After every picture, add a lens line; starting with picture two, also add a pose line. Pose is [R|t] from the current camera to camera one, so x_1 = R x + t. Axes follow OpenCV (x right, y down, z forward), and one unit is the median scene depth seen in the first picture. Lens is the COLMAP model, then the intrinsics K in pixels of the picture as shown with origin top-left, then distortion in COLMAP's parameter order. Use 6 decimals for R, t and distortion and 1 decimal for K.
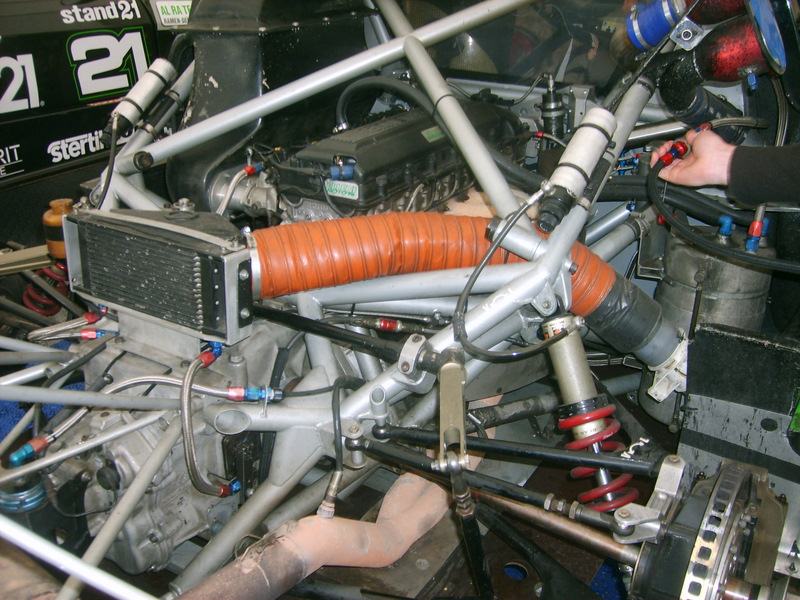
lens RADIAL K [[819.5, 0, 400.0], [0, 819.5, 300.0], [0, 0, 1]] dist [-0.136655, 0.079083]
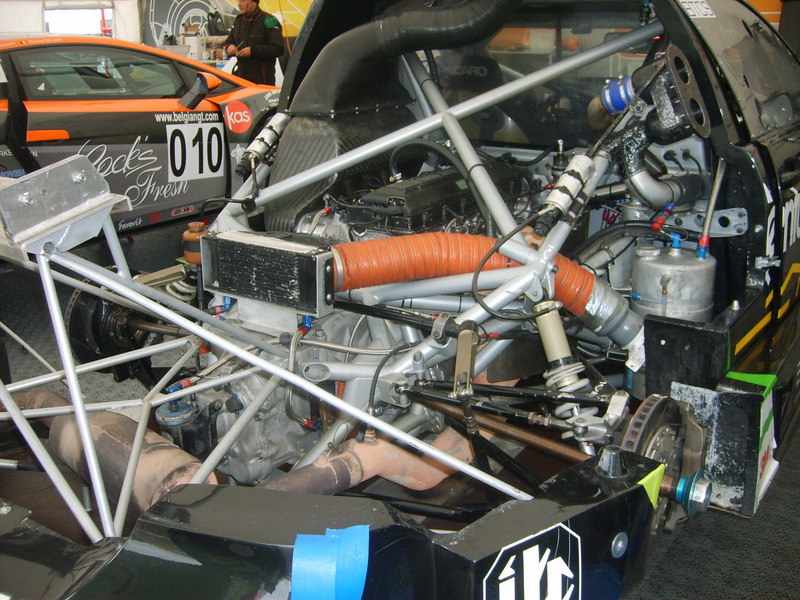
lens RADIAL K [[834.1, 0, 400.0], [0, 834.1, 300.0], [0, 0, 1]] dist [0.122181, 0.010330]
pose [[0.997790, 0.007516, -0.066021, 0.033446], [-0.014221, 0.994715, -0.101685, 0.149095], [0.064907, 0.102399, 0.992624, -0.420977]]
